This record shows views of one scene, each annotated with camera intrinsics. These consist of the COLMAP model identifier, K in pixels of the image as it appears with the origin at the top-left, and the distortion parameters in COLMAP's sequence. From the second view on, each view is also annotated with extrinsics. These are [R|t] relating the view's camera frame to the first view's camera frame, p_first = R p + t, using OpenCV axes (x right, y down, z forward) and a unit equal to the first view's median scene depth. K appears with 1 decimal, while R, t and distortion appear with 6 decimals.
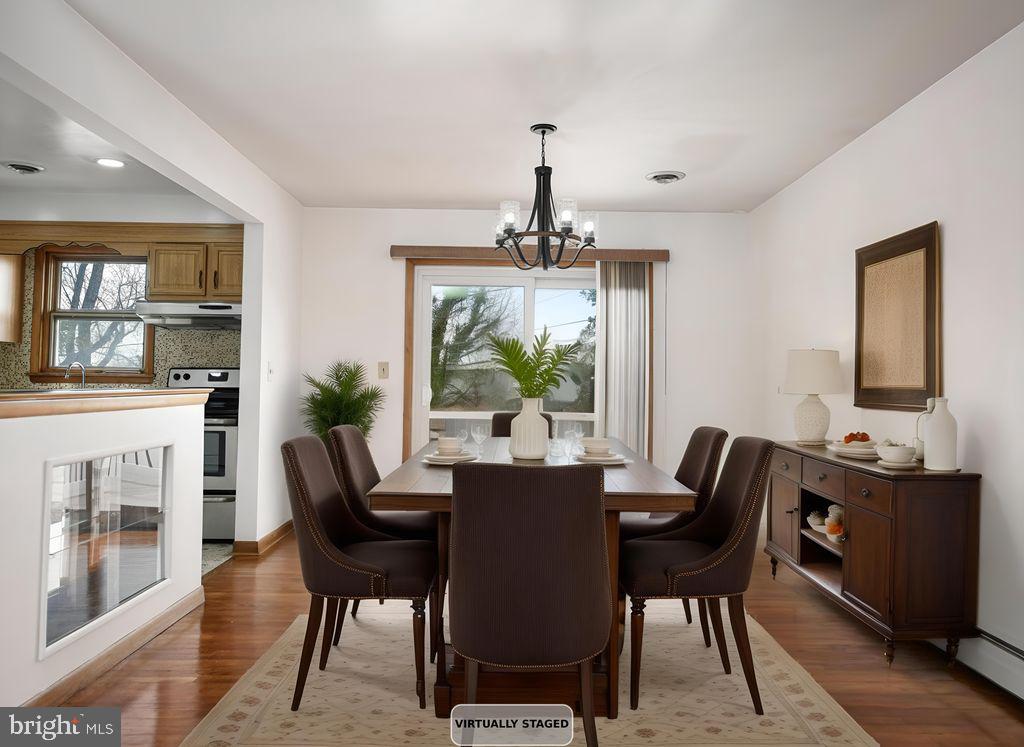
lens RADIAL K [[723.4, 0, 513.3], [0, 723.4, 350.2], [0, 0, 1]] dist [0.000440, 0.001384]
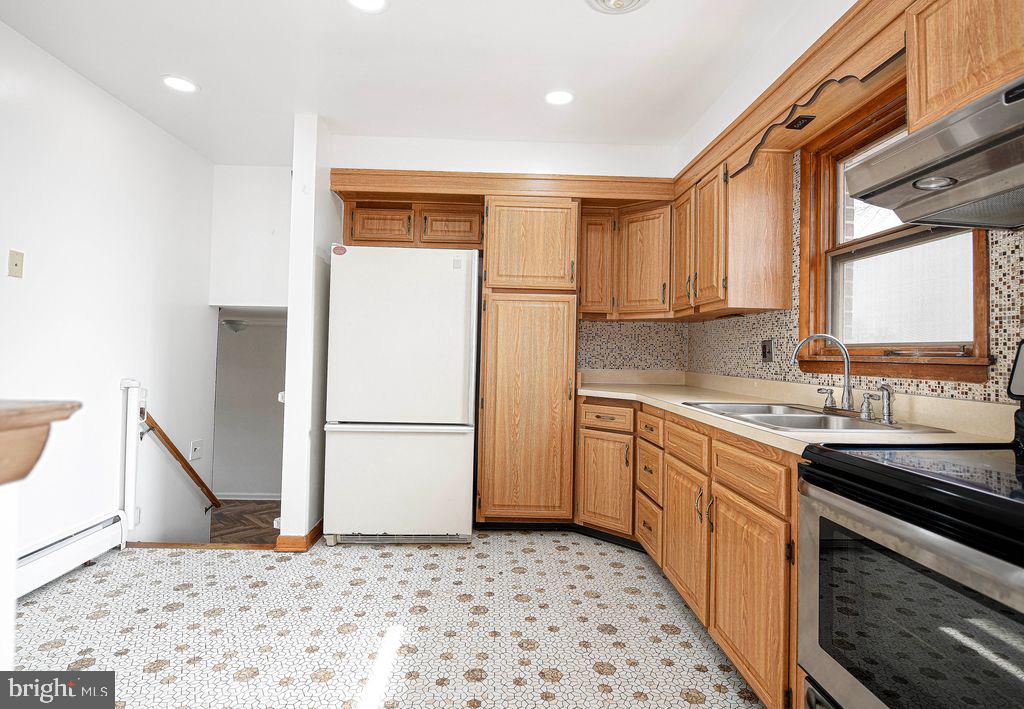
lens RADIAL K [[519.7, 0, 510.7], [0, 519.7, 338.8], [0, 0, 1]] dist [-0.011316, 0.000262]
pose [[0.025053, -0.039648, -0.998900, -0.256404], [0.022667, 0.998979, -0.039083, 0.030958], [0.999429, -0.021663, 0.025926, 0.814790]]
